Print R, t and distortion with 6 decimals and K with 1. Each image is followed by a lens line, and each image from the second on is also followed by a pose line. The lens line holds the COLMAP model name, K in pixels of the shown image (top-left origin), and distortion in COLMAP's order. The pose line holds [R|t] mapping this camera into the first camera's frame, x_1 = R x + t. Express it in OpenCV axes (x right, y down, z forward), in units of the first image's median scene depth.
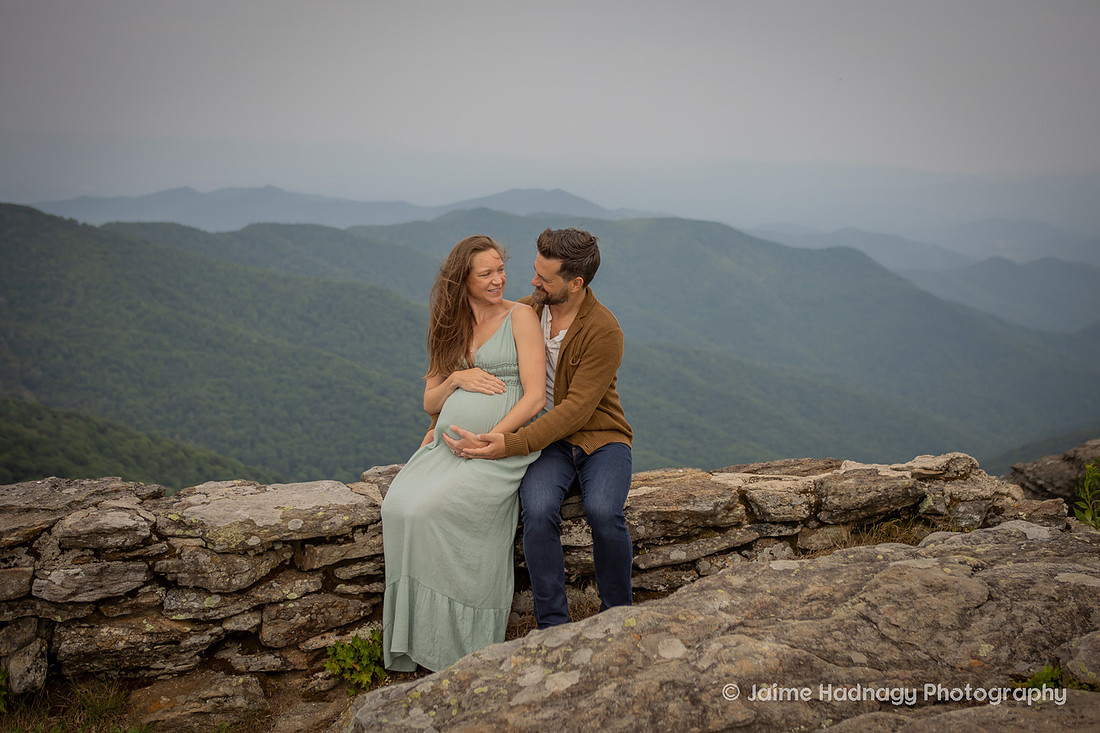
lens RADIAL K [[1353.8, 0, 595.5], [0, 1353.8, 339.4], [0, 0, 1]] dist [-0.051693, 0.090761]
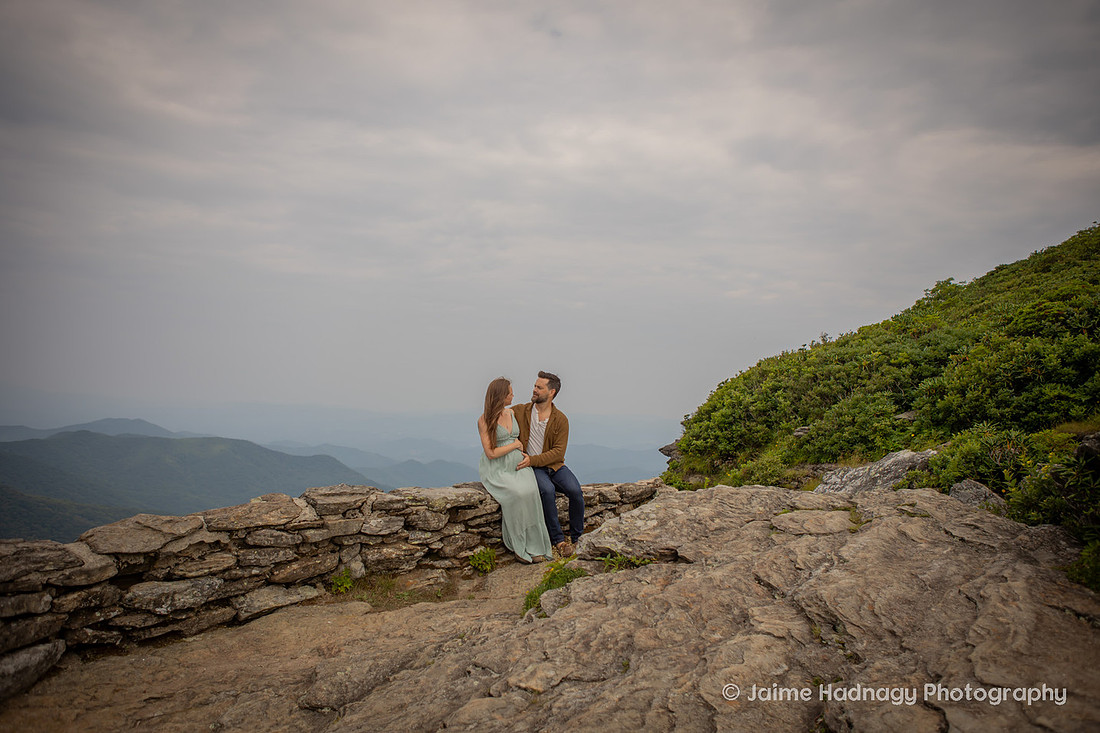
lens RADIAL K [[787.0, 0, 553.8], [0, 787.0, 362.4], [0, 0, 1]] dist [-0.109686, 0.088006]
pose [[0.892062, 0.040602, 0.450086, -0.688824], [0.043408, 0.983652, -0.174770, 0.148401], [-0.449824, 0.175443, 0.875716, -0.267710]]
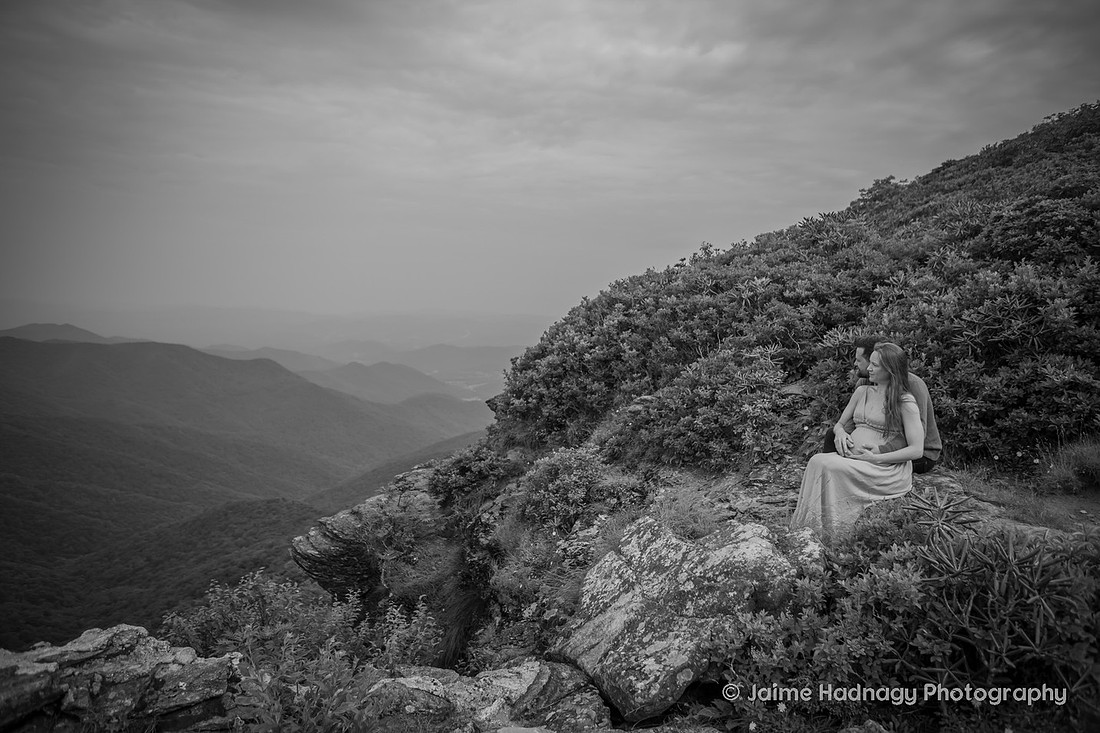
lens RADIAL K [[787.0, 0, 553.8], [0, 787.0, 362.4], [0, 0, 1]] dist [-0.109686, 0.088006]
pose [[0.858121, -0.021549, 0.512995, 0.316431], [0.052930, 0.997509, -0.046638, -0.085082], [-0.510712, 0.067174, 0.857123, 0.409377]]
